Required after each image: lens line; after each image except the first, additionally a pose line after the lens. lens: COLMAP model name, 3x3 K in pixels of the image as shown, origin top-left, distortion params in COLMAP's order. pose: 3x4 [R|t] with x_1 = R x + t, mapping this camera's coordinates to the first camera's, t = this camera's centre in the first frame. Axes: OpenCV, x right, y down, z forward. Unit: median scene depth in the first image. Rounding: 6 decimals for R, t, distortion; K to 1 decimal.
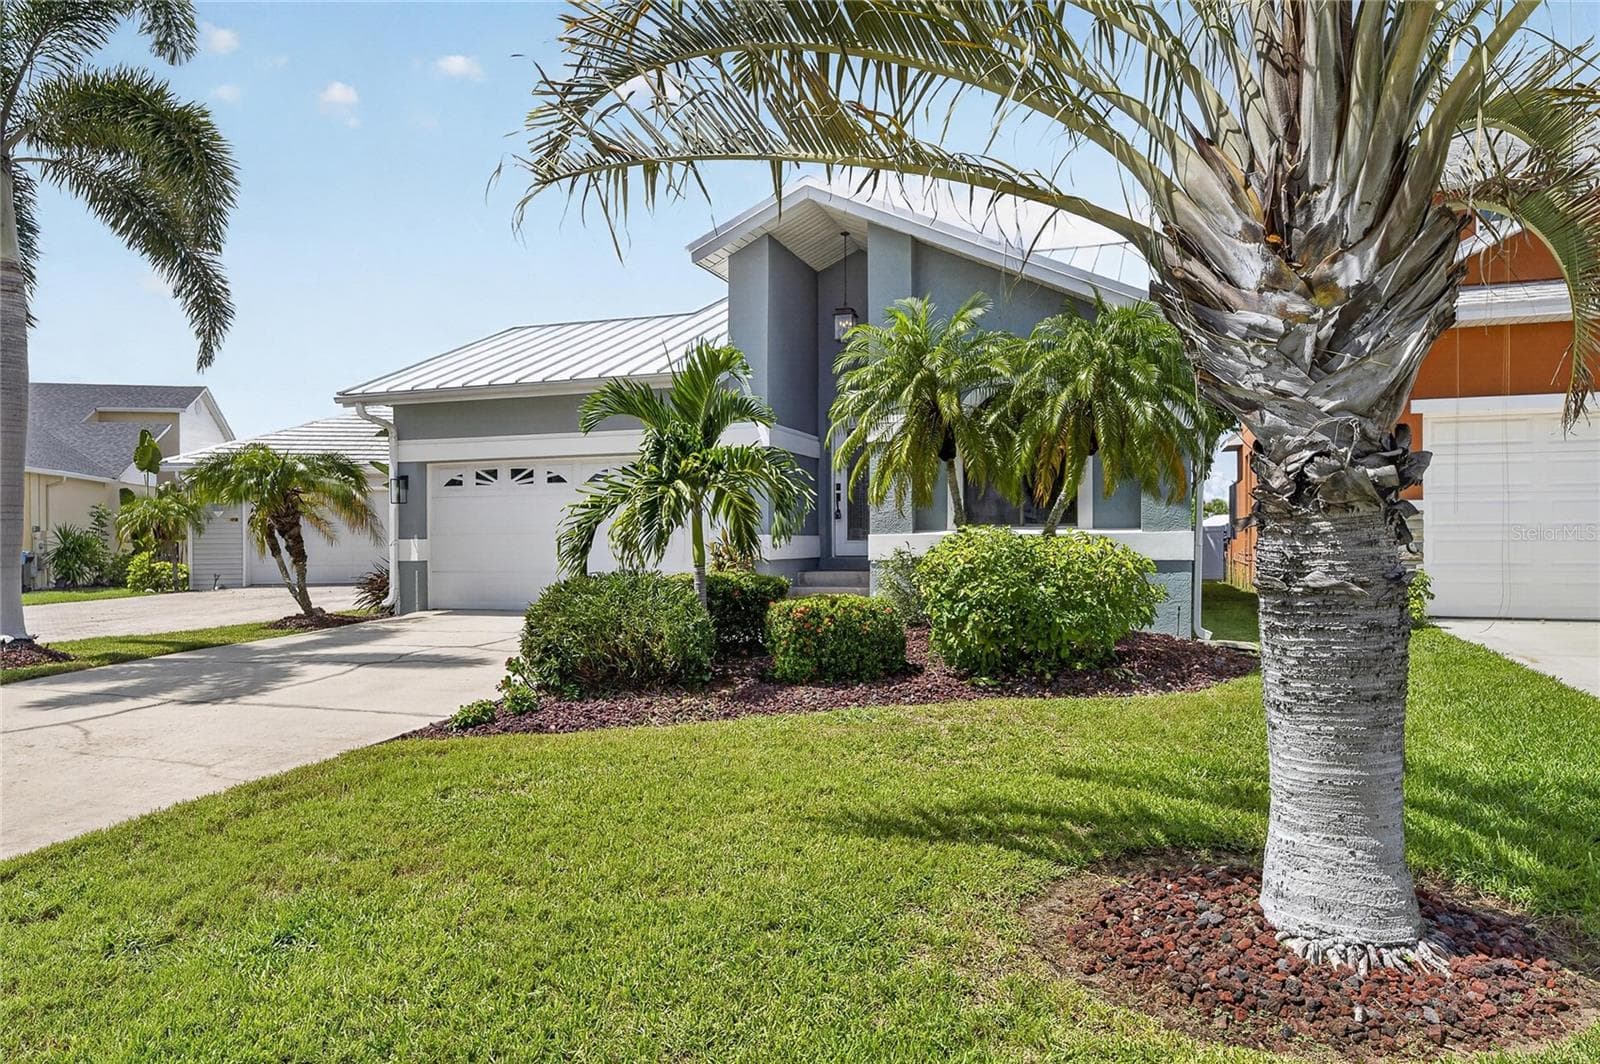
lens RADIAL K [[1024.9, 0, 813.8], [0, 1024.9, 540.1], [0, 0, 1]] dist [0.001863, 0.002455]
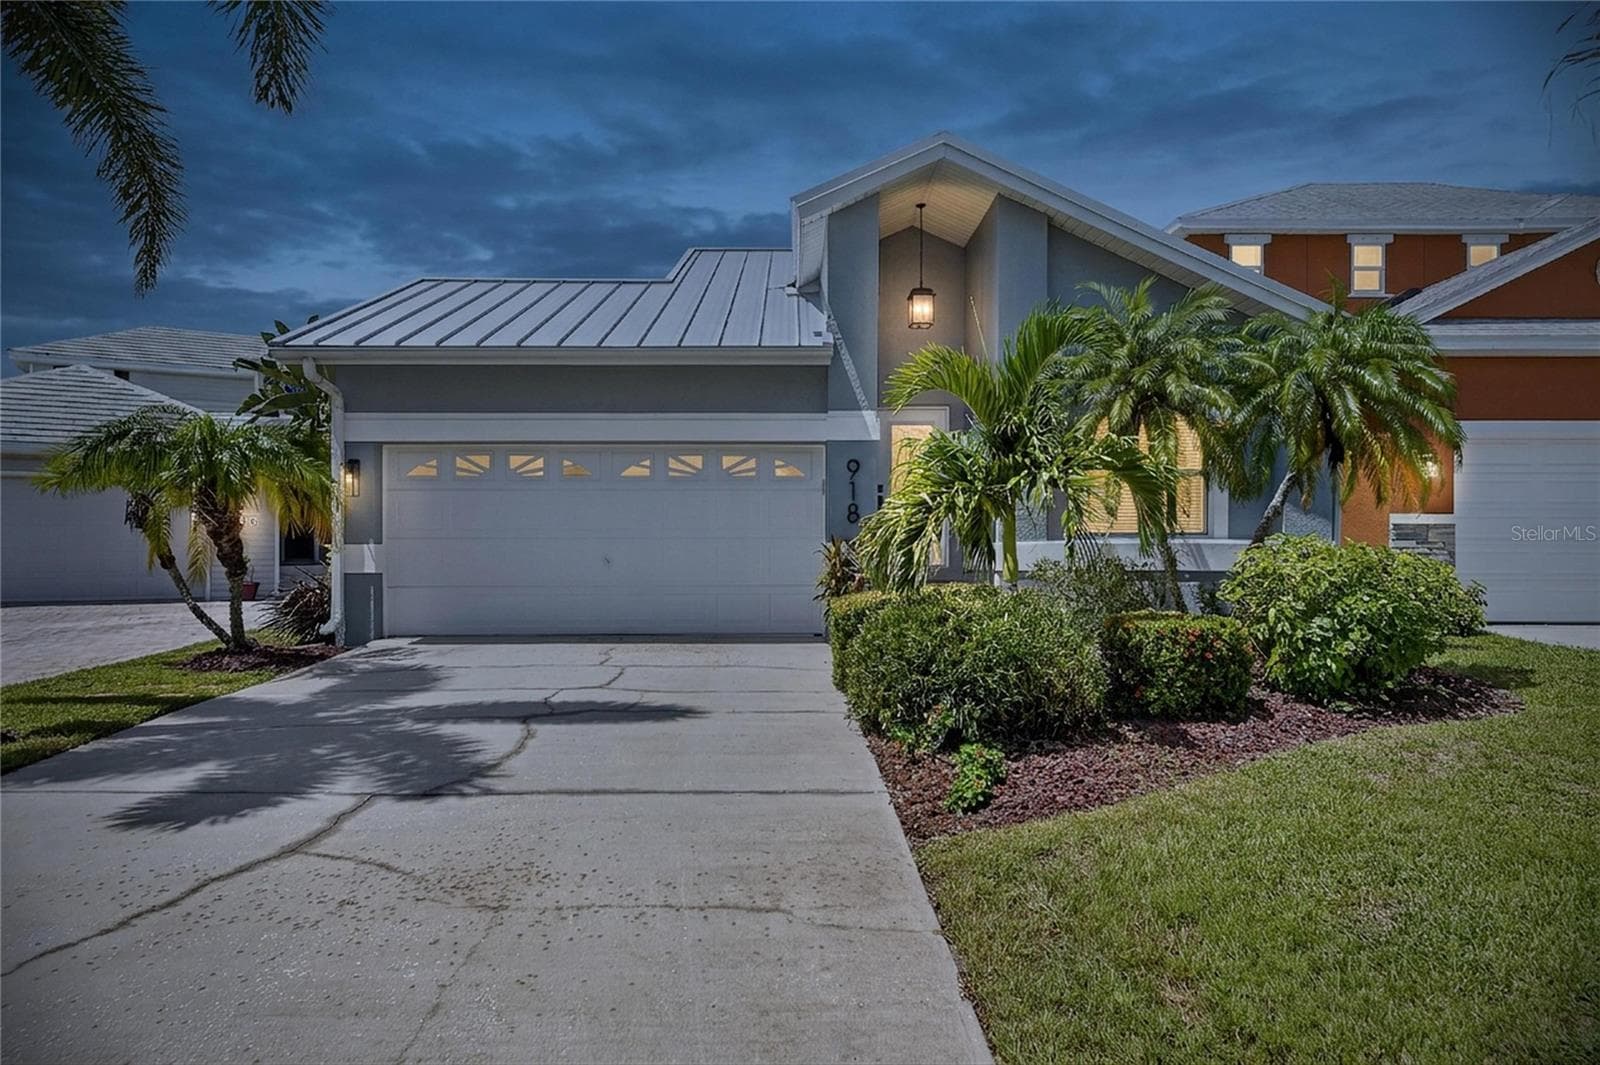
lens RADIAL K [[1024.9, 0, 813.8], [0, 1024.9, 540.6], [0, 0, 1]] dist [0.001863, 0.002455]
pose [[0.944731, 0.007933, 0.327752, -0.399853], [-0.006183, 0.999961, -0.006382, -0.000341], [-0.327790, 0.004003, 0.944742, 0.210846]]
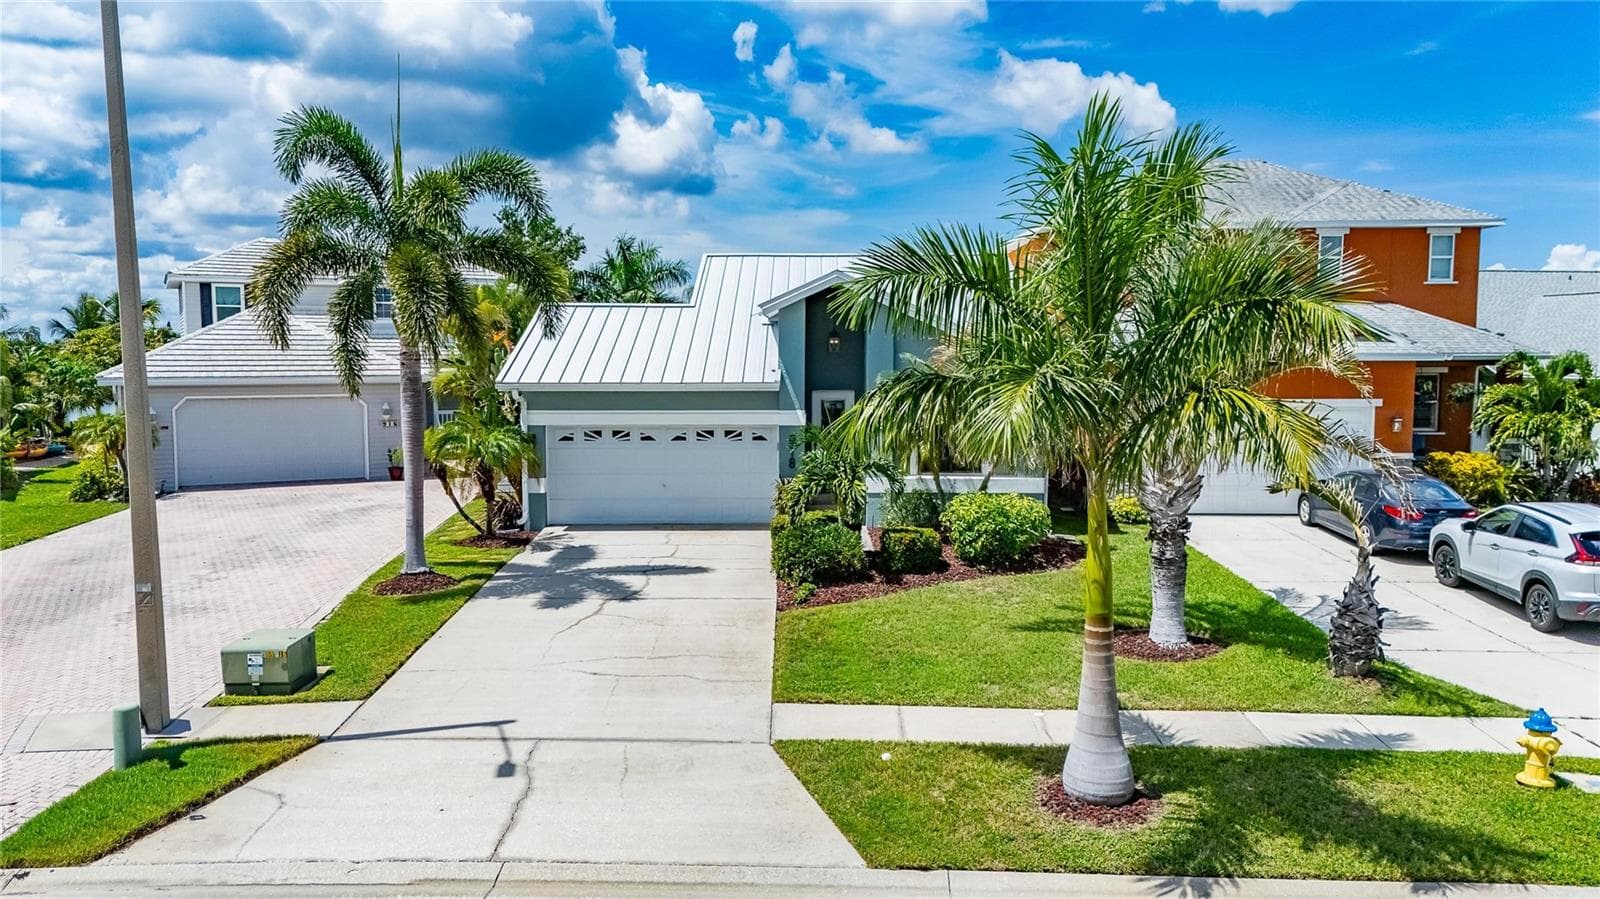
lens RADIAL K [[1163.2, 0, 800.0], [0, 1163.2, 449.5], [0, 0, 1]] dist [0.076059, -0.092703]
pose [[0.956956, -0.019783, 0.289558, -0.632513], [-0.002540, 0.997065, 0.076516, -0.207403], [-0.290222, -0.073958, 0.954097, -0.840416]]
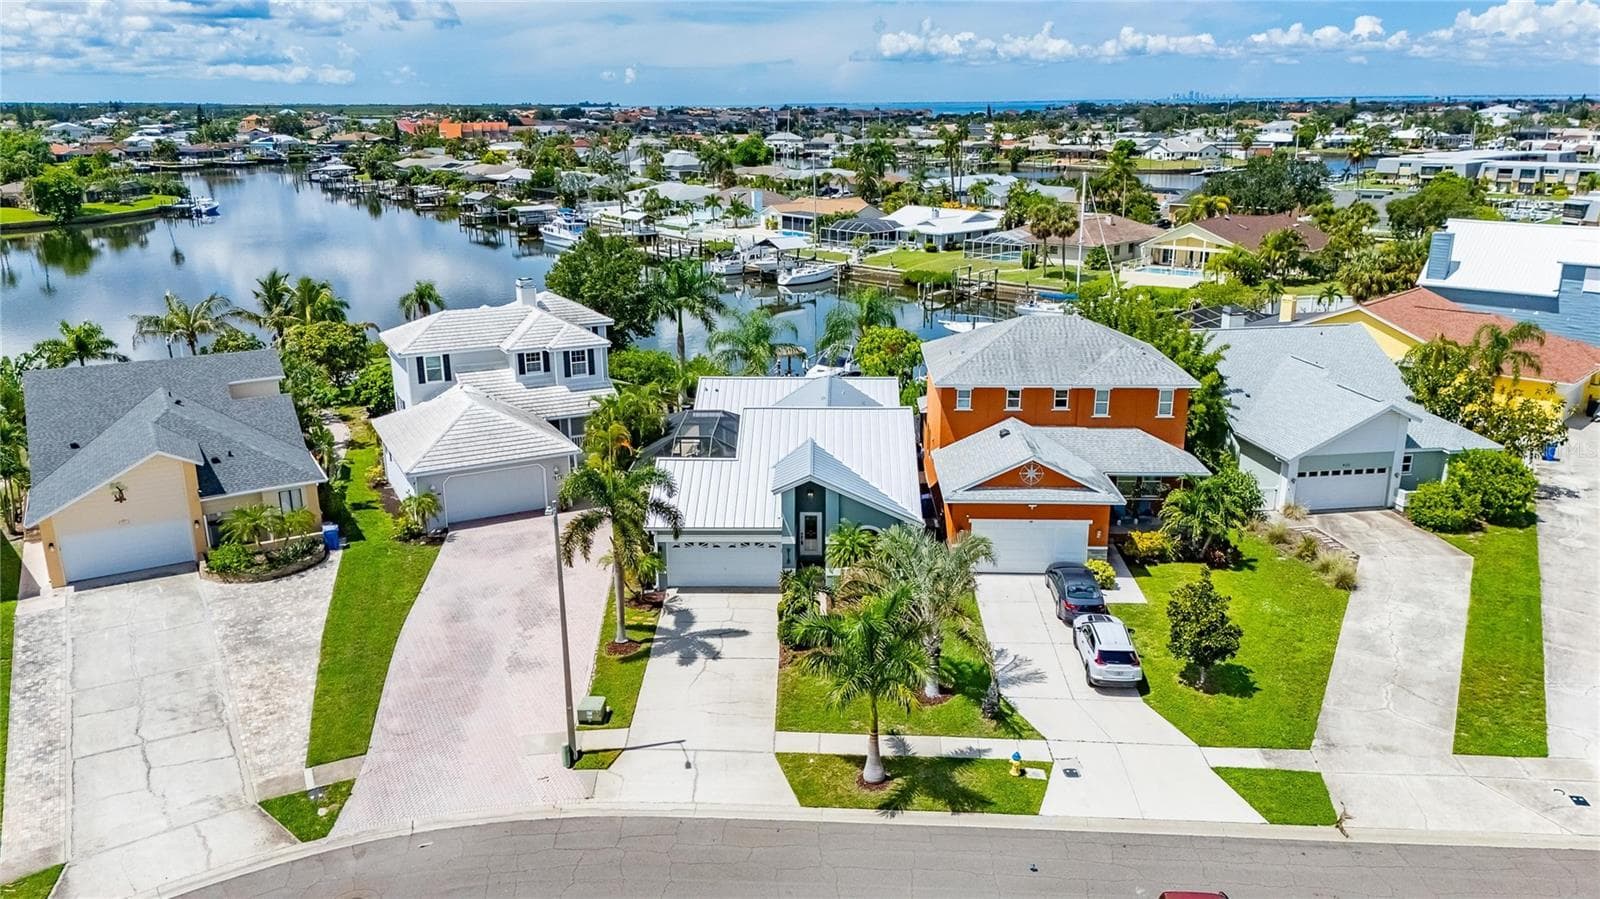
lens RADIAL K [[1188.0, 0, 800.0], [0, 1188.0, 449.5], [0, 0, 1]] dist [0.048308, -0.030954]
pose [[0.963099, -0.081648, 0.256465, -1.057093], [0.002883, 0.955952, 0.293508, -1.625029], [-0.269133, -0.281937, 0.920912, -2.637587]]
